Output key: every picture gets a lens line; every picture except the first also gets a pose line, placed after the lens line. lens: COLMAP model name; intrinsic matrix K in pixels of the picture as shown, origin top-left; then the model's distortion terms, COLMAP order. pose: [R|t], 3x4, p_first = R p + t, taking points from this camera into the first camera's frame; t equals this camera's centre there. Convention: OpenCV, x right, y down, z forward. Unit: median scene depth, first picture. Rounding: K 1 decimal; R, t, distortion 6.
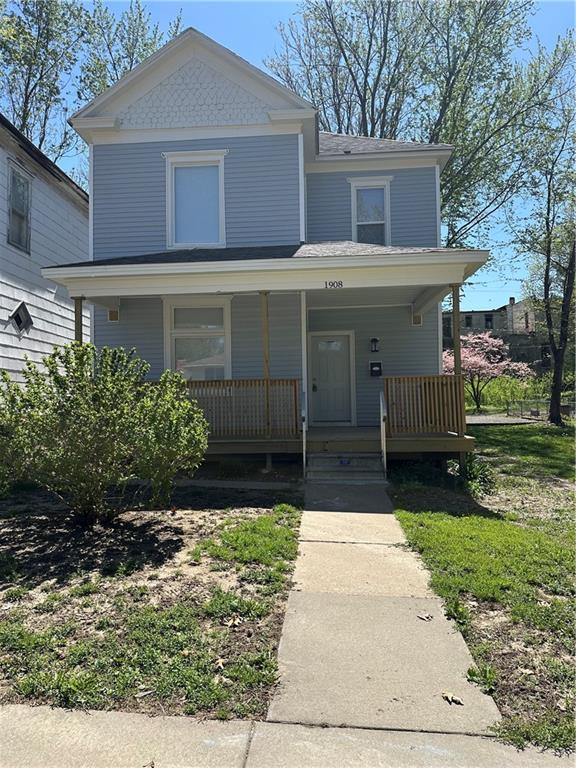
lens RADIAL K [[534.5, 0, 288.7], [0, 534.5, 384.2], [0, 0, 1]] dist [0.046465, -0.003347]
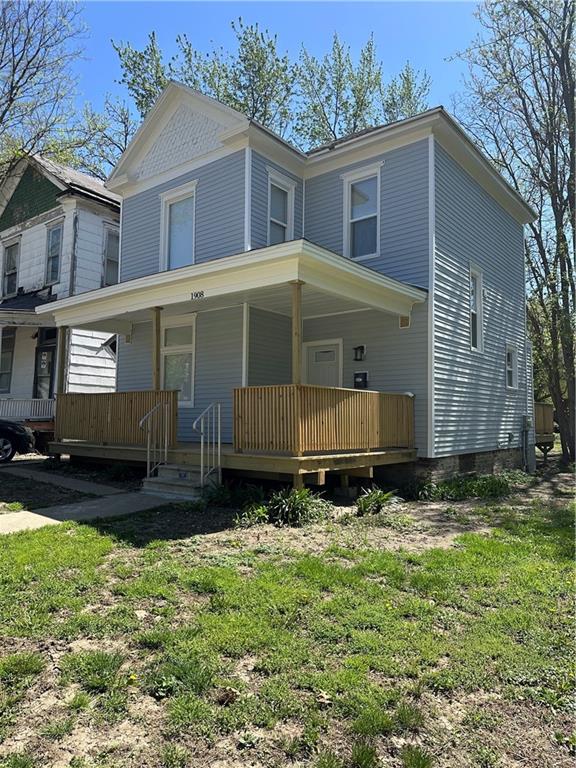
lens RADIAL K [[534.5, 0, 288.1], [0, 534.5, 379.5], [0, 0, 1]] dist [0.046465, -0.003347]
pose [[0.826195, -0.017280, -0.563119, 0.558435], [-0.005293, 0.999247, -0.038429, 0.004984], [0.563360, 0.034730, 0.825482, 0.200154]]
